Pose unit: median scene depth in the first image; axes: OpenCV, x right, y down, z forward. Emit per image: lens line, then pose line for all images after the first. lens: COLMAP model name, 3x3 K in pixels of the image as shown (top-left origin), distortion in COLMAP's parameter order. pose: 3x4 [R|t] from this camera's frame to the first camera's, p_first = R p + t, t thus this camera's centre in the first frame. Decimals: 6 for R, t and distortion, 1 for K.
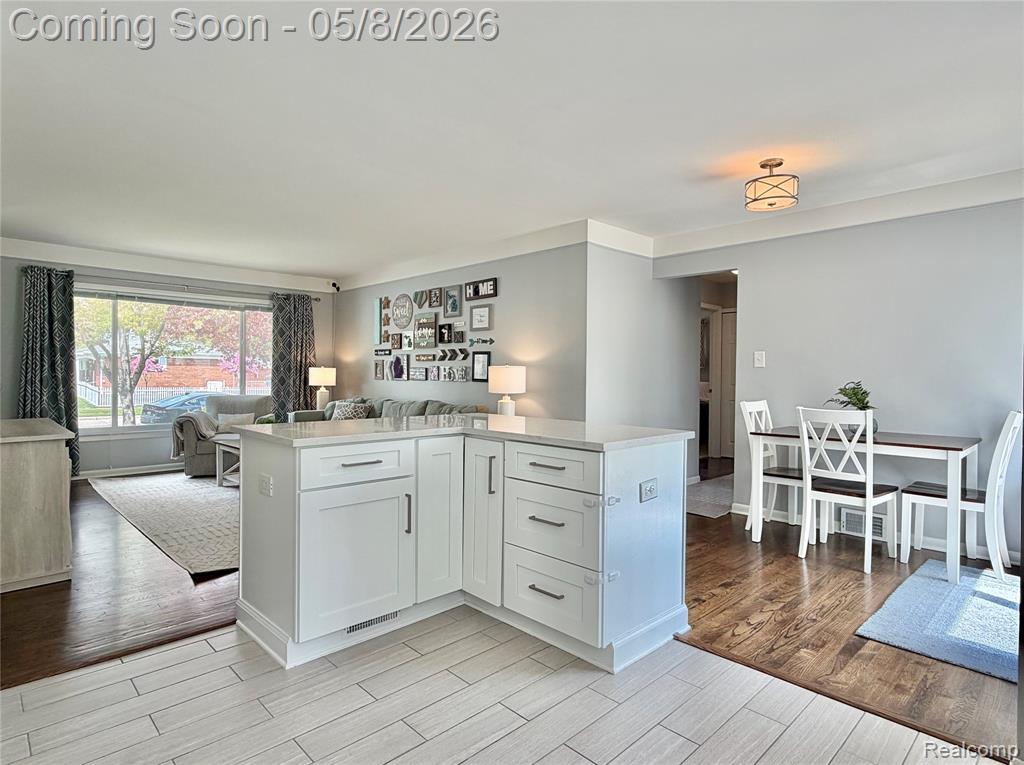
lens RADIAL K [[571.5, 0, 512.0], [0, 571.5, 382.5], [0, 0, 1]] dist [0.000668, 0.000511]
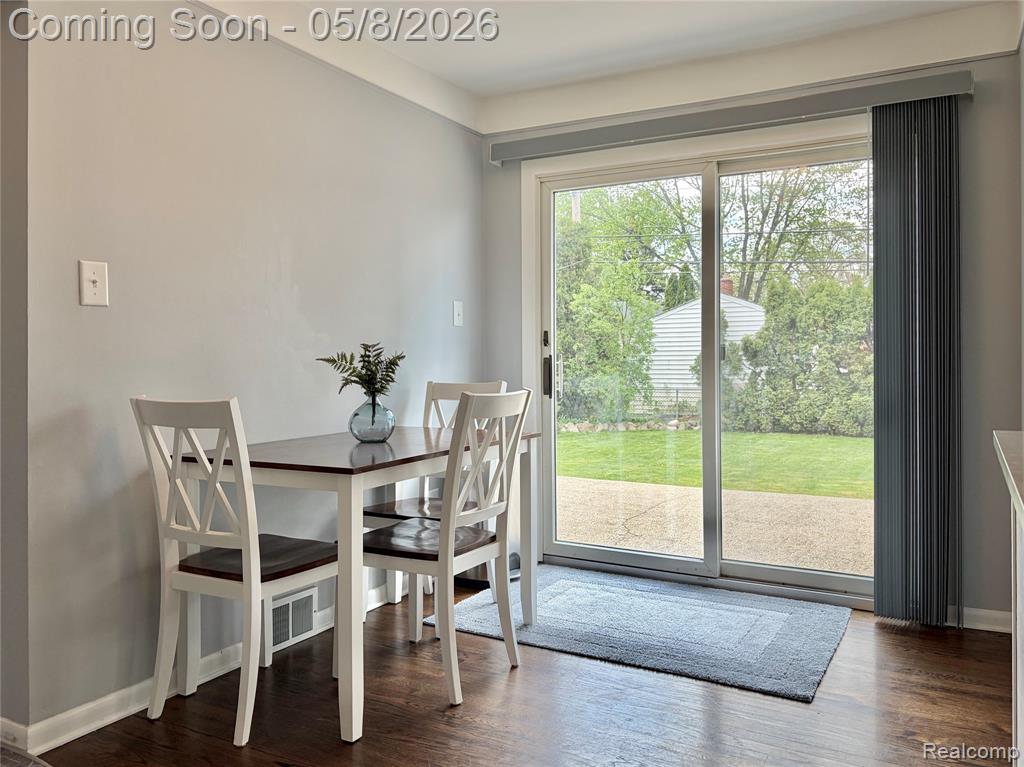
lens RADIAL K [[801.4, 0, 512.0], [0, 801.4, 383.5], [0, 0, 1]] dist [0.001504, -0.000896]
pose [[-0.292143, -0.036470, 0.955679, -0.096230], [0.015526, 0.998960, 0.042867, 0.003317], [-0.956249, 0.027361, -0.291273, 0.703646]]
